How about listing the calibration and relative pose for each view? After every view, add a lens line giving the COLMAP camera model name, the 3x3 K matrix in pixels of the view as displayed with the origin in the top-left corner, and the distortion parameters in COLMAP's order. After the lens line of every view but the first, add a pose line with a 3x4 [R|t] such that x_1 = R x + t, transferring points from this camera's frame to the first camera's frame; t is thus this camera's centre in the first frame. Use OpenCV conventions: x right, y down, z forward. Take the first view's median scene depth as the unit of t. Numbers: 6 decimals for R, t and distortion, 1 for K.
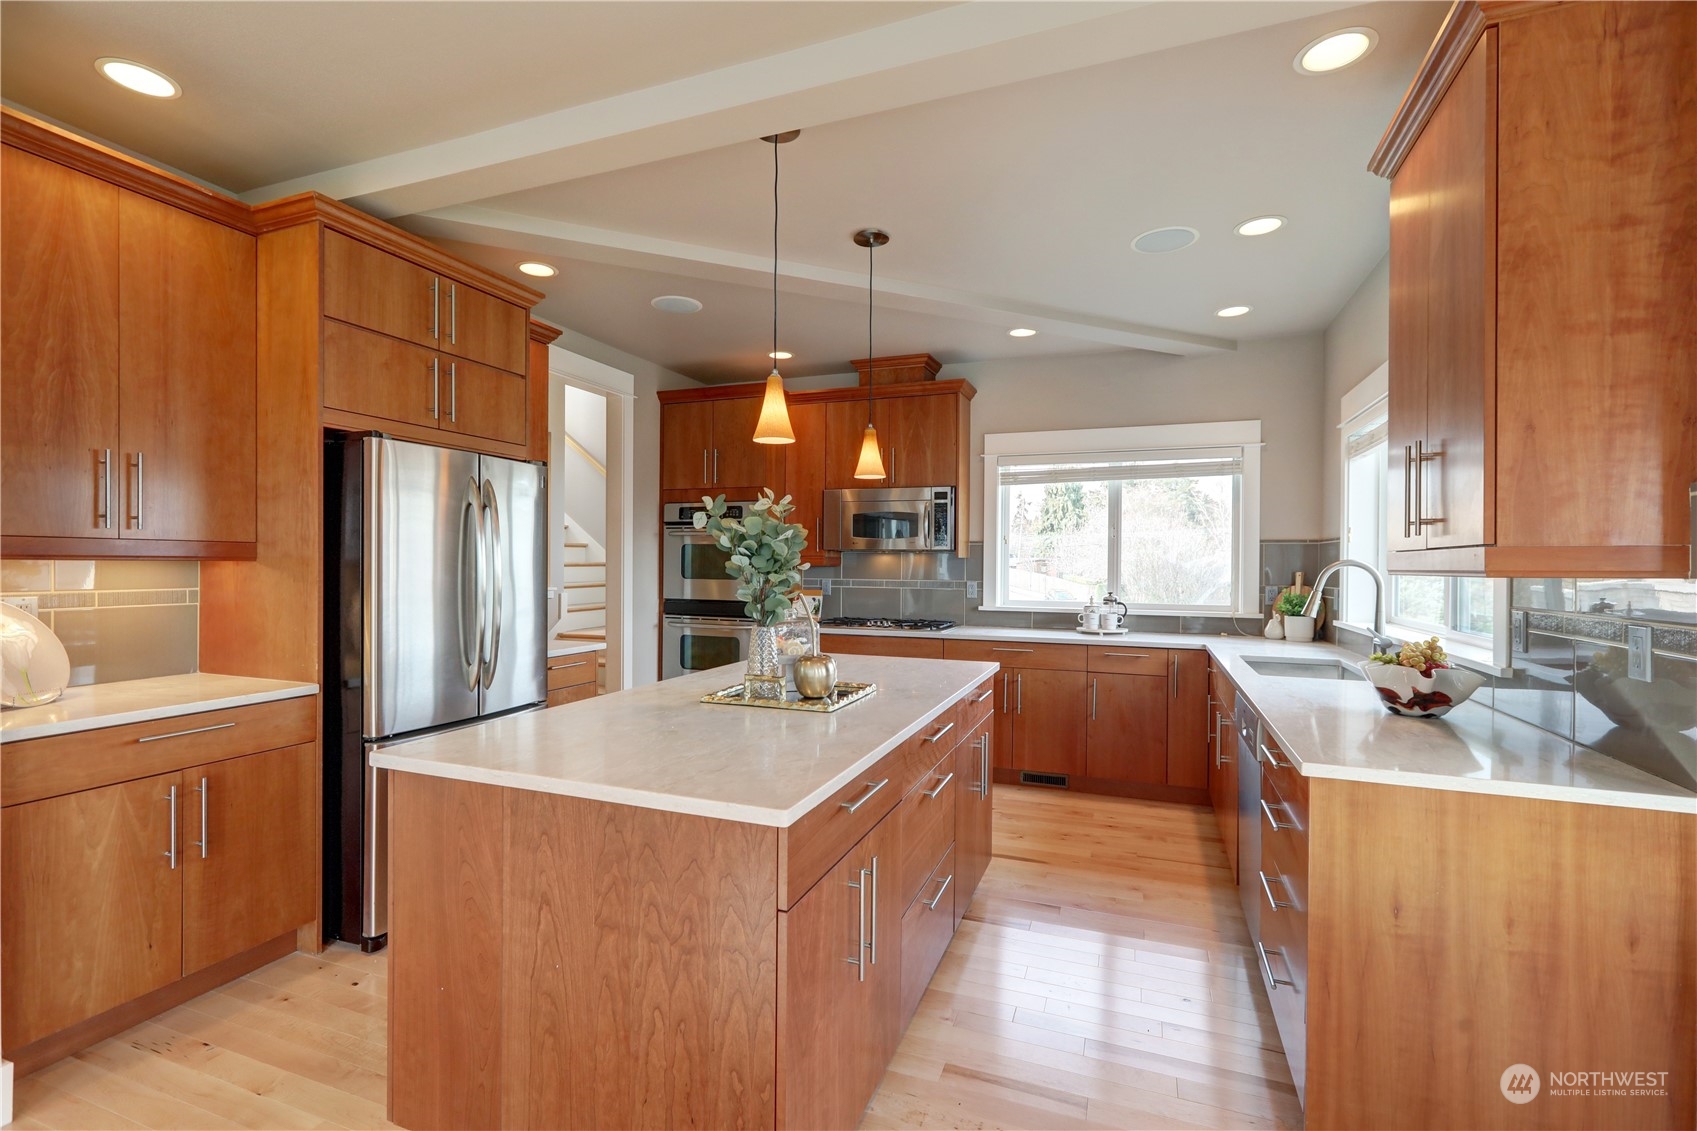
lens RADIAL K [[773.9, 0, 841.3], [0, 773.9, 567.0], [0, 0, 1]] dist [0.003332, -0.000269]
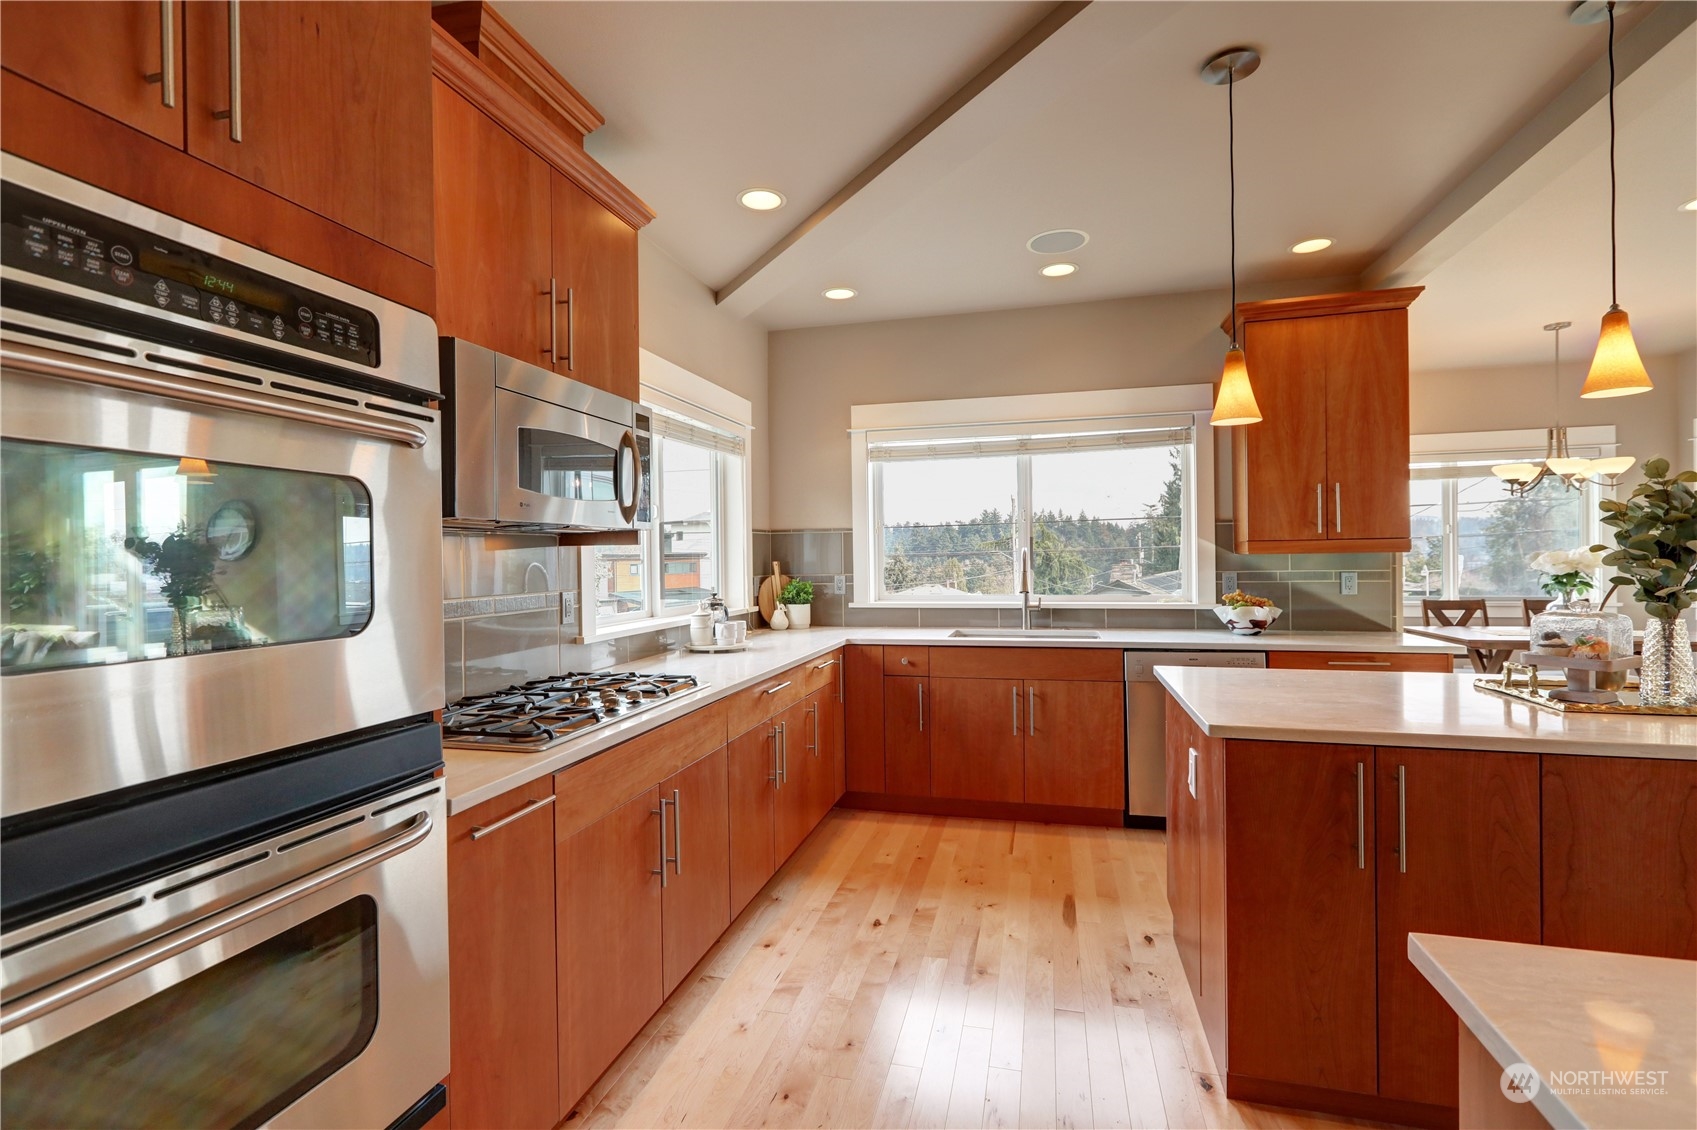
lens RADIAL K [[773.9, 0, 841.3], [0, 773.9, 566.5], [0, 0, 1]] dist [0.003332, -0.000269]
pose [[-0.115370, -0.008299, 0.993288, -0.450768], [0.019481, 0.999754, 0.010616, 0.004446], [-0.993131, 0.020575, -0.115180, 1.096933]]
